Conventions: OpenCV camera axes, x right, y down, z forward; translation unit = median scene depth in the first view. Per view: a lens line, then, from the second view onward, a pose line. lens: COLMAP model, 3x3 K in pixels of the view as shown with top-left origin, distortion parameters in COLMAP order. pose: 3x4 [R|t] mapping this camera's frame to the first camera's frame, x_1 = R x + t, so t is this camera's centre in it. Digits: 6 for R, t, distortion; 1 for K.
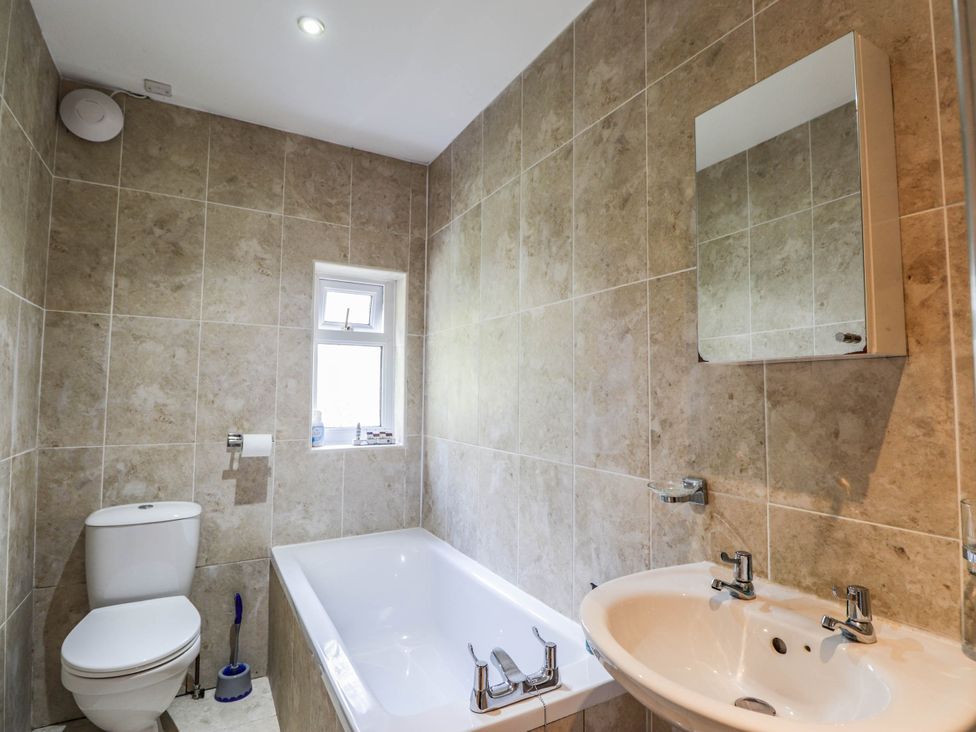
lens RADIAL K [[510.8, 0, 489.9], [0, 510.8, 364.8], [0, 0, 1]] dist [0.001310, -0.013890]
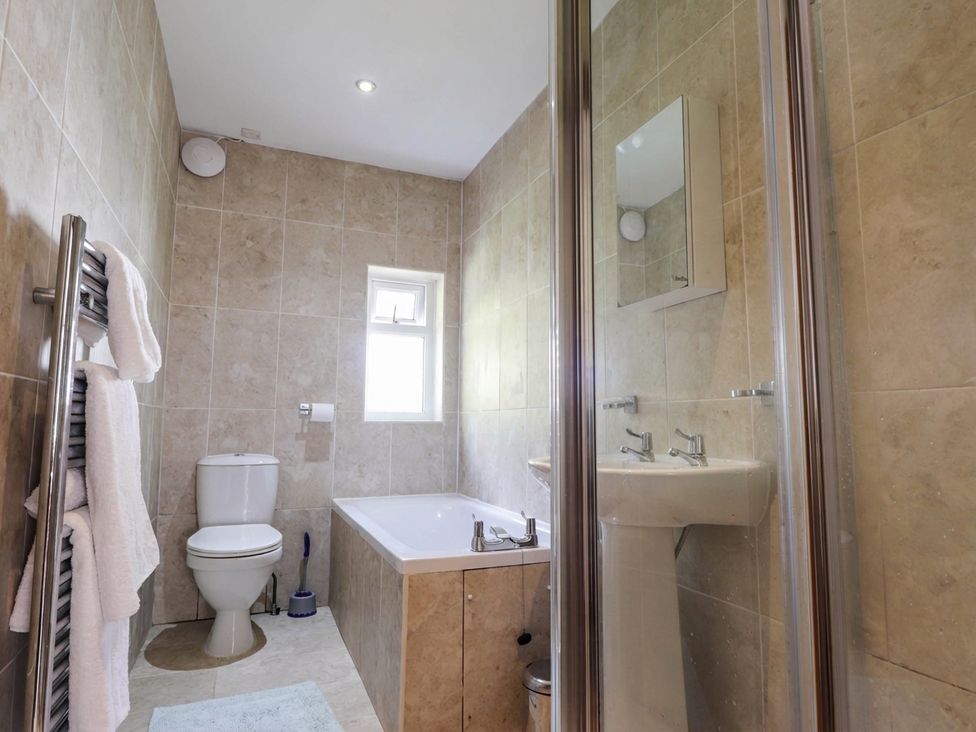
lens RADIAL K [[569.2, 0, 488.0], [0, 569.2, 366.0], [0, 0, 1]] dist [0.001111, 0.000014]
pose [[0.992690, -0.012364, -0.120055, 0.108126], [0.006810, 0.998892, -0.046559, 0.112404], [0.120498, 0.045401, 0.991675, -0.322017]]
